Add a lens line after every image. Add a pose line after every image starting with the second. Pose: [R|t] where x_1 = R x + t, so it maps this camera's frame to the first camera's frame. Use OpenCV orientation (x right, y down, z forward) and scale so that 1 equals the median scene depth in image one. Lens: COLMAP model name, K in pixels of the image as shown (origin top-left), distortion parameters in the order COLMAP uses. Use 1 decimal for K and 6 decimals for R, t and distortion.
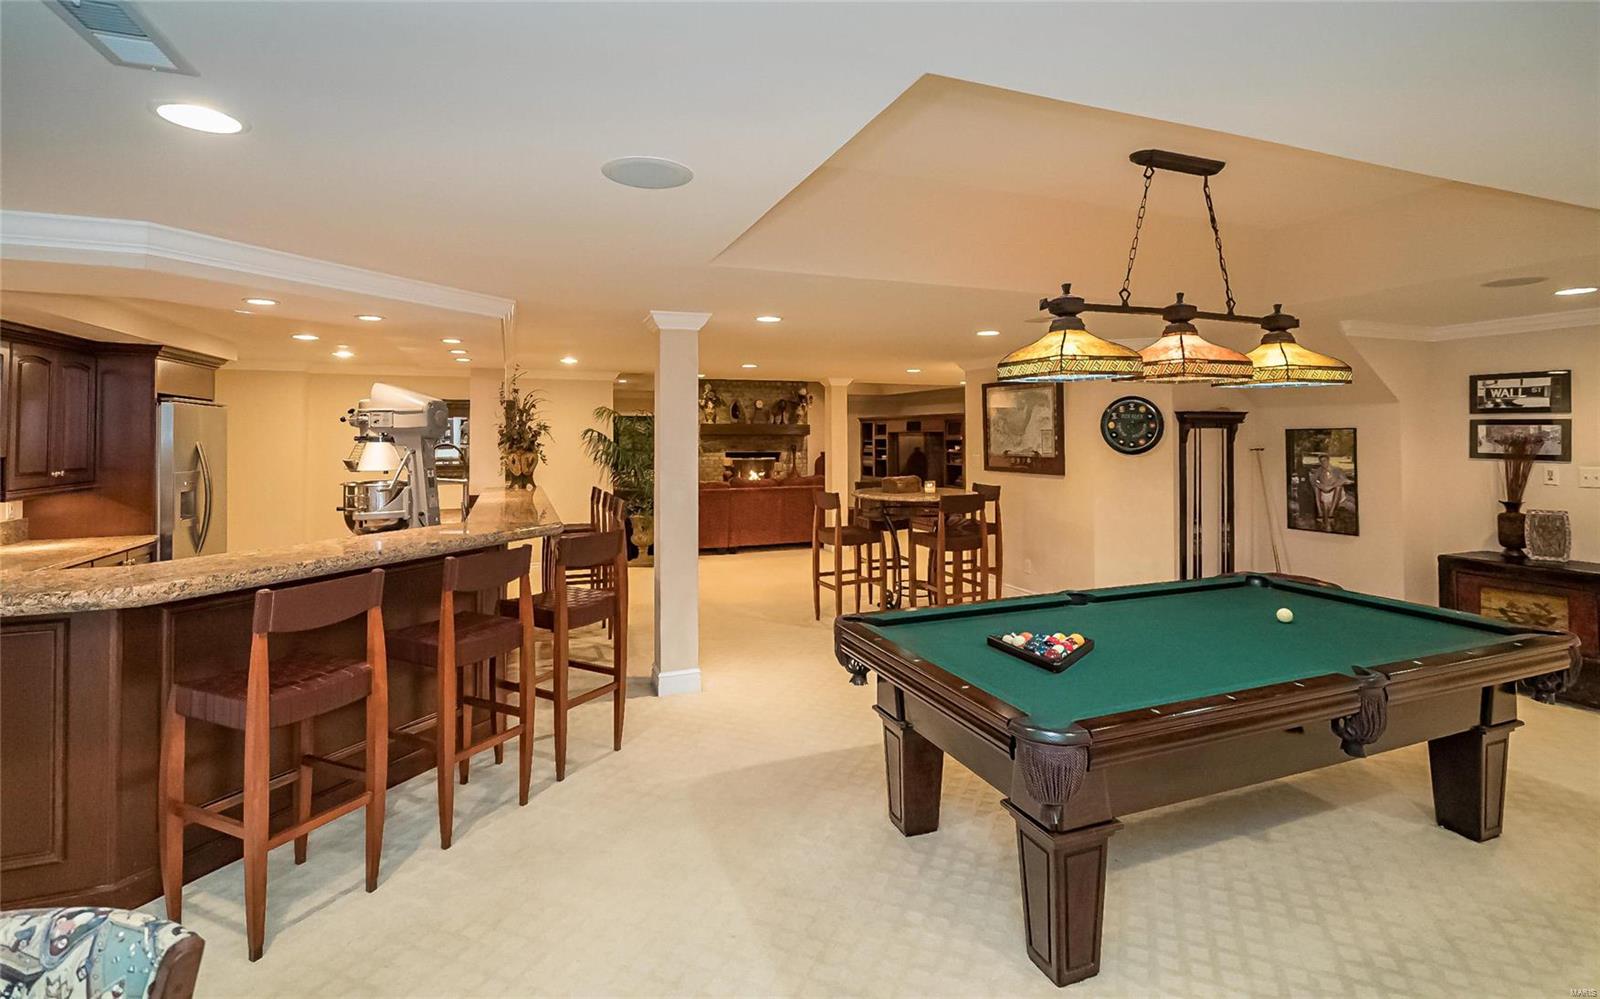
lens RADIAL K [[744.1, 0, 797.4], [0, 744.1, 431.9], [0, 0, 1]] dist [0.015606, -0.000186]
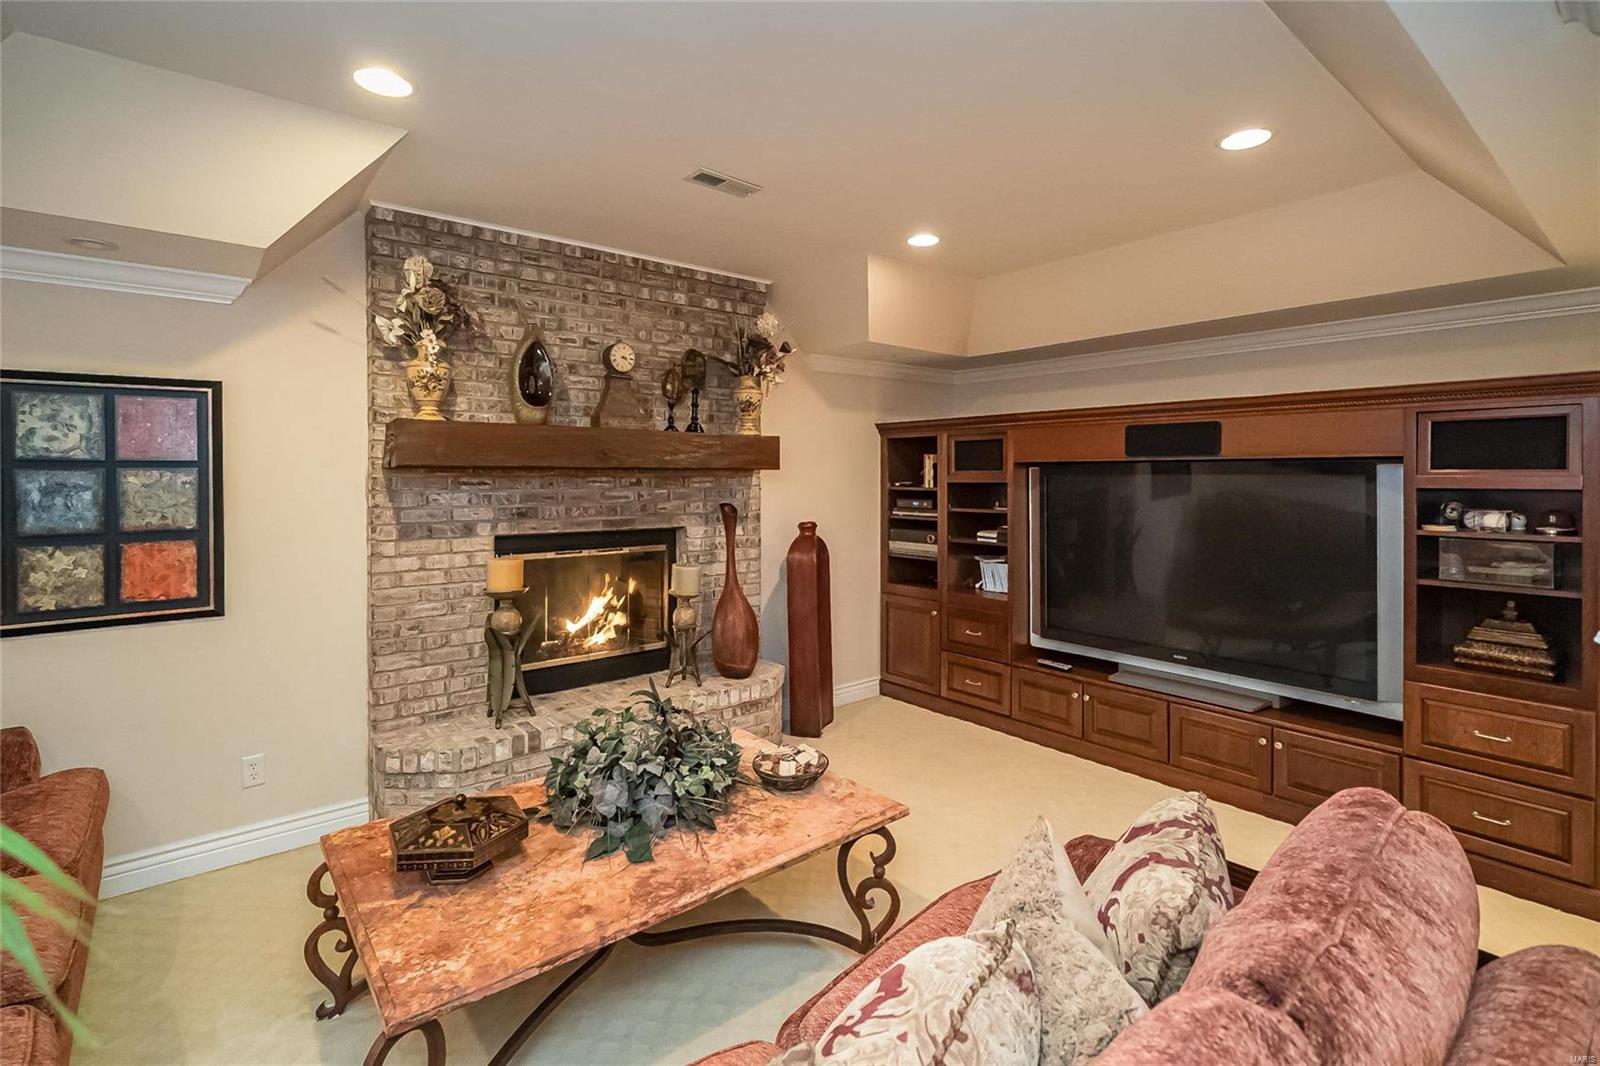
lens RADIAL K [[749.0, 0, 773.7], [0, 749.0, 472.1], [0, 0, 1]] dist [-0.001020, -0.000102]
pose [[0.955583, 0.001284, 0.294719, -0.187644], [-0.001112, 0.999999, -0.000752, 0.012697], [-0.294719, 0.000391, 0.955584, 1.690664]]
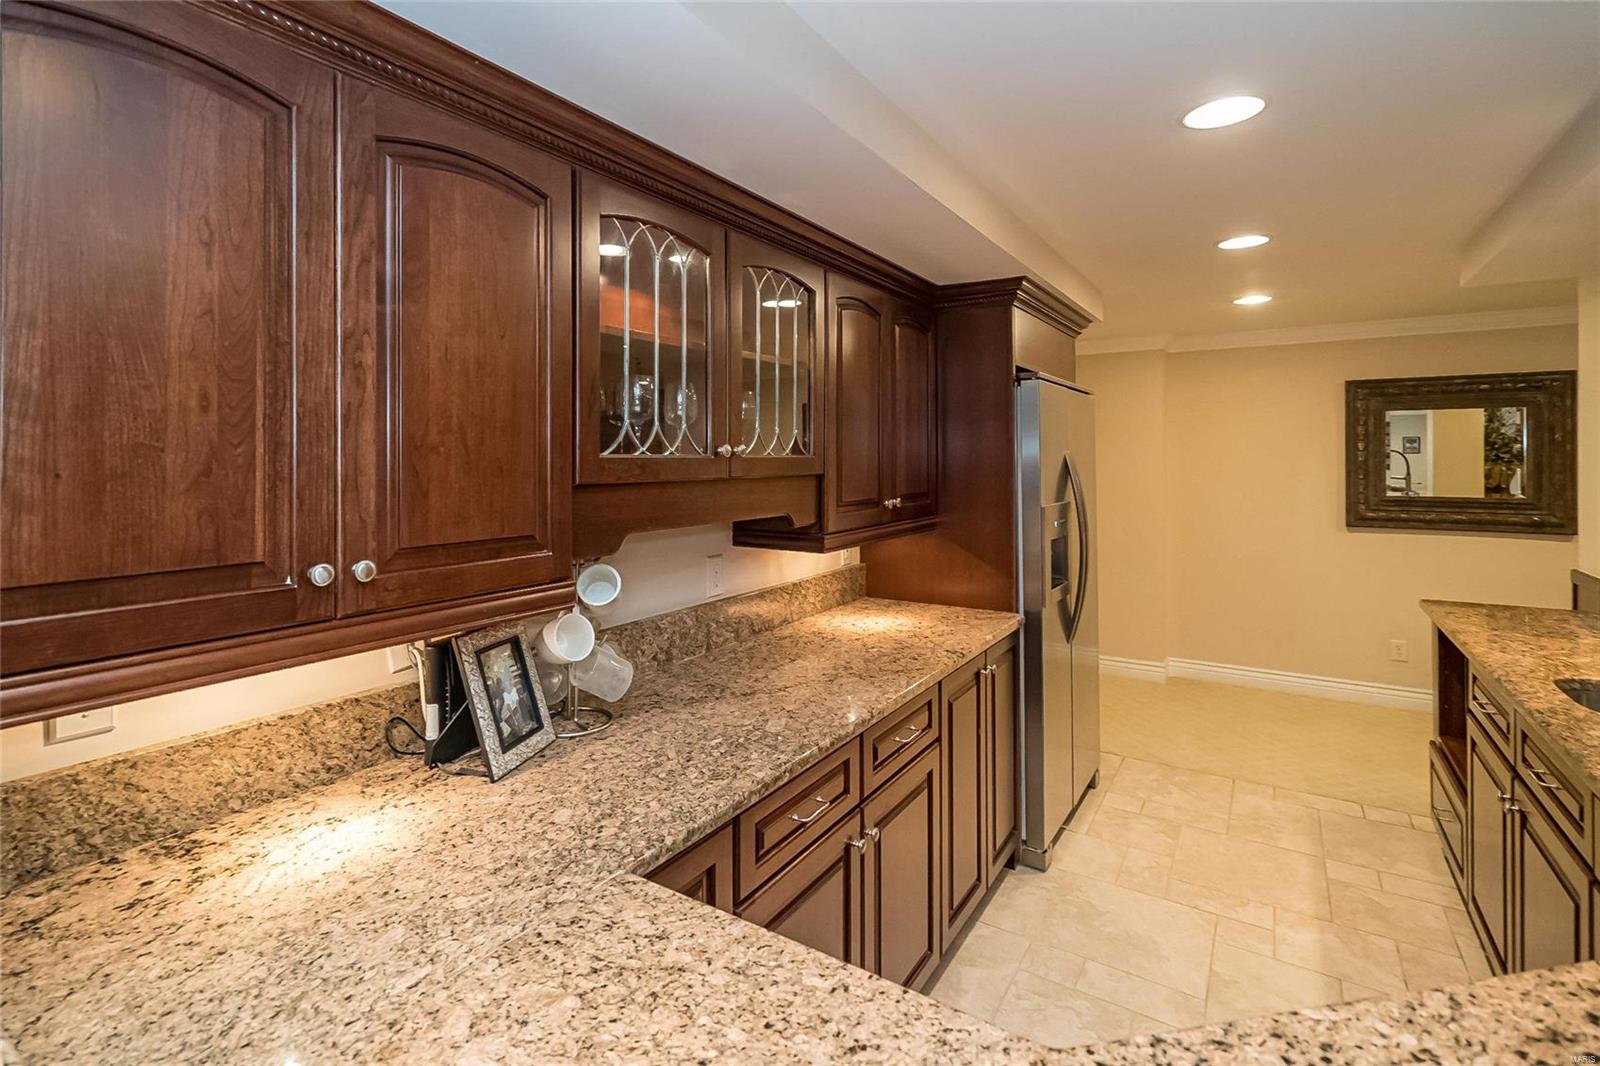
lens RADIAL K [[749.0, 0, 773.7], [0, 749.0, 472.1], [0, 0, 1]] dist [-0.001020, -0.000102]
pose [[0.575546, 0.008114, -0.817729, -0.397424], [0.009909, 0.999808, 0.016895, 0.014345], [0.817709, -0.017827, 0.575356, 0.422082]]
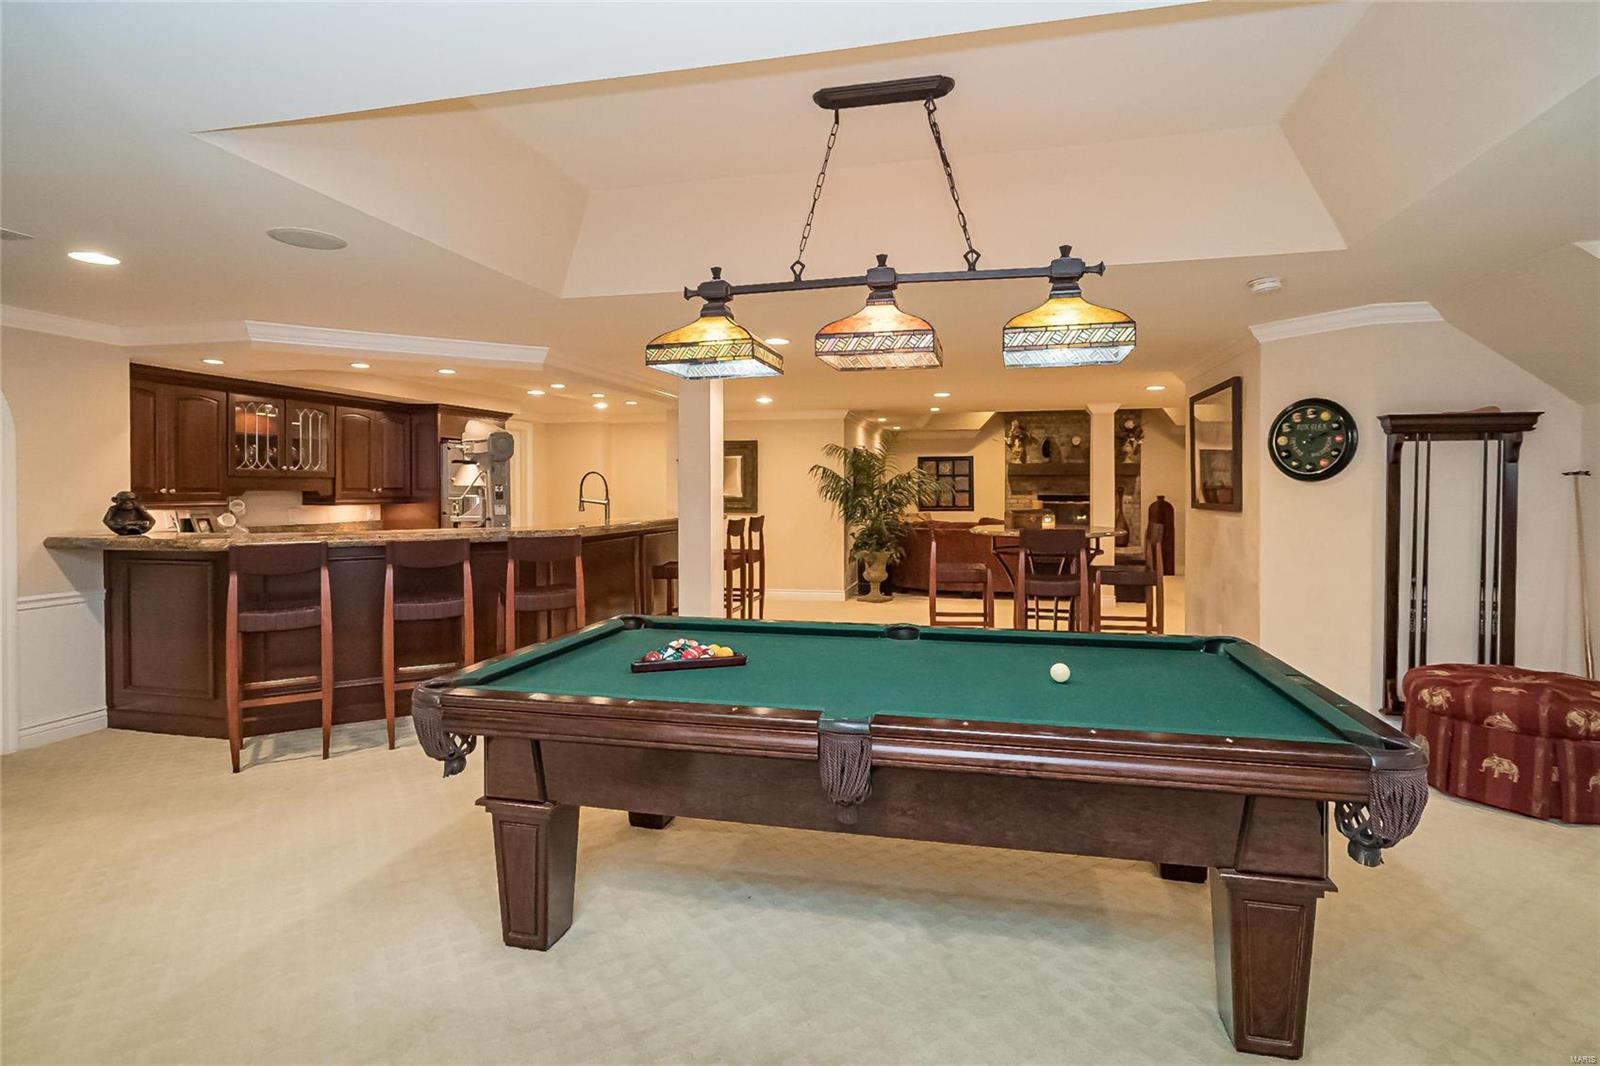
lens RADIAL K [[773.7, 0, 801.4], [0, 773.7, 500.8], [0, 0, 1]] dist [-0.000867, 0.000065]
pose [[0.825792, 0.011121, -0.563865, 0.468452], [0.001492, 0.999759, 0.021904, 0.032440], [0.563973, -0.018930, 0.825577, 0.127009]]
